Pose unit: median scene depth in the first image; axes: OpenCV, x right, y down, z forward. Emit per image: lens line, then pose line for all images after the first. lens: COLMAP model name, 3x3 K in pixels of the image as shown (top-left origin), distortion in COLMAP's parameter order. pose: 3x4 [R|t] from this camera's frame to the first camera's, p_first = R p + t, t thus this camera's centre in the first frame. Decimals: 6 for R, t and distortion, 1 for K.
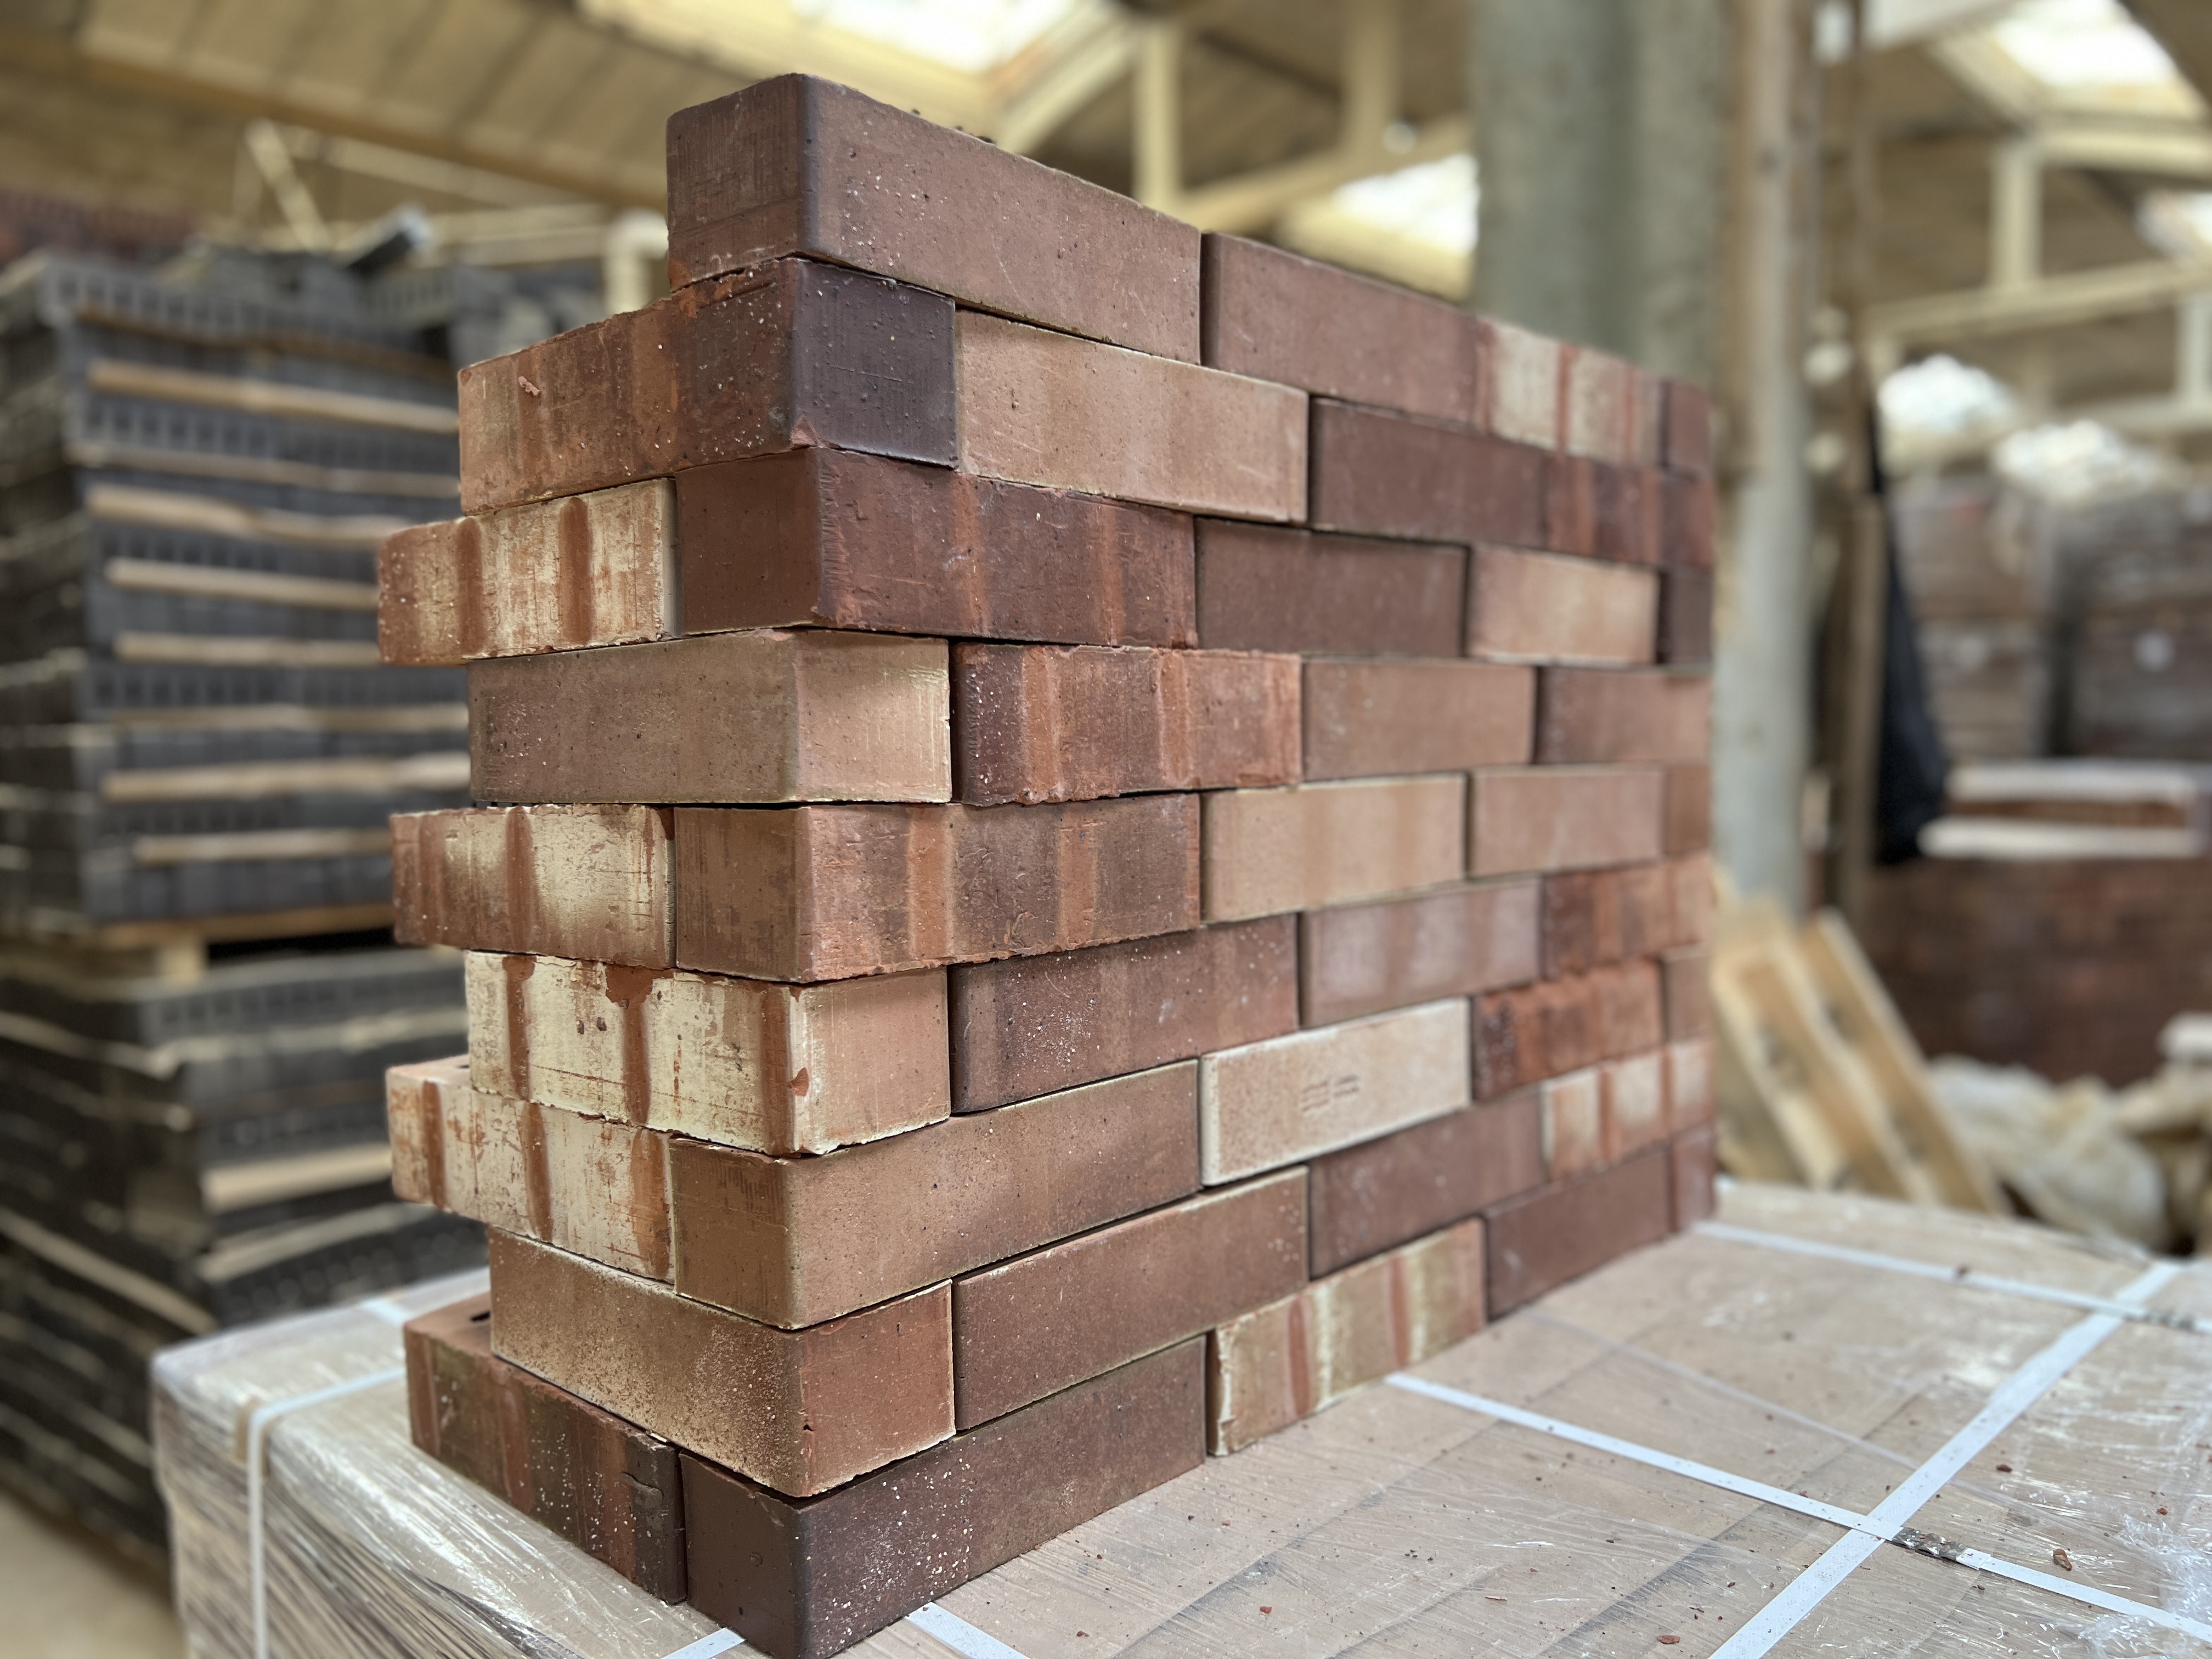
lens RADIAL K [[1678.9, 0, 1108.2], [0, 1678.9, 834.1], [0, 0, 1]] dist [0.041550, -0.057548]
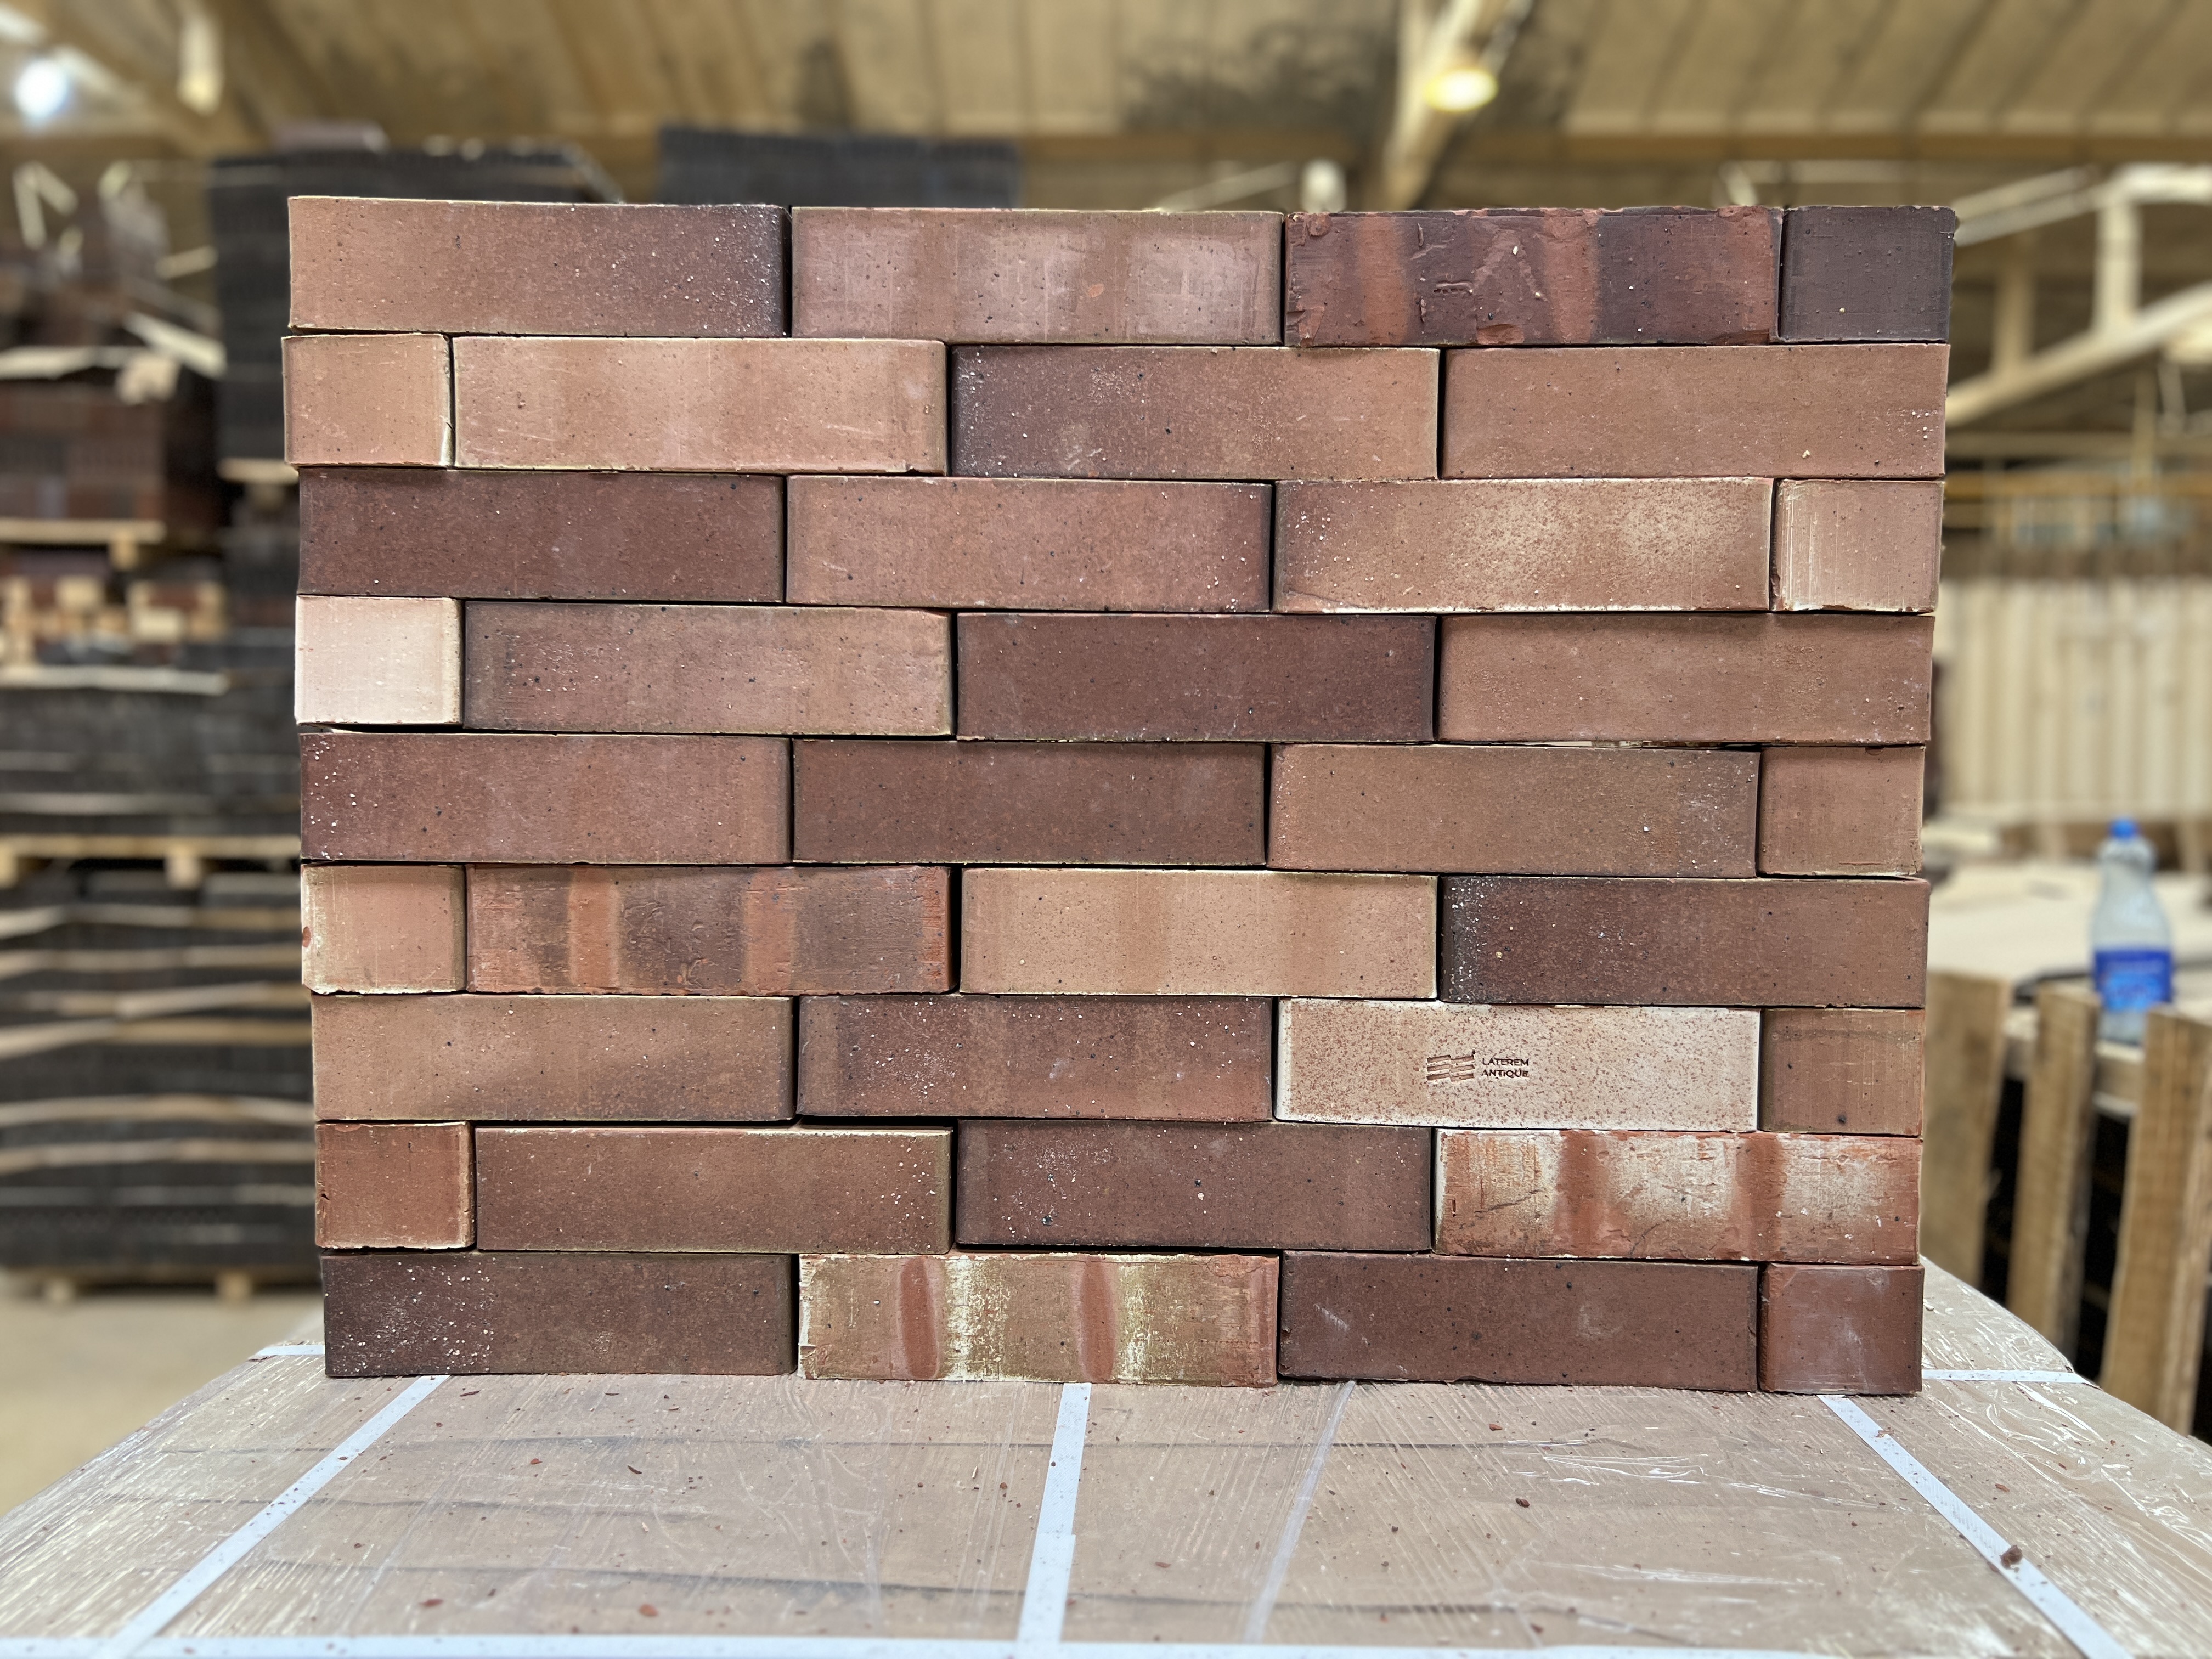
lens RADIAL K [[1685.8, 0, 1121.2], [0, 1685.8, 836.4], [0, 0, 1]] dist [0.006676, -0.005227]
pose [[0.681185, 0.055846, -0.729978, 0.924597], [-0.059396, 0.998015, 0.020926, 0.000009], [0.729698, 0.029104, 0.683150, 0.407414]]
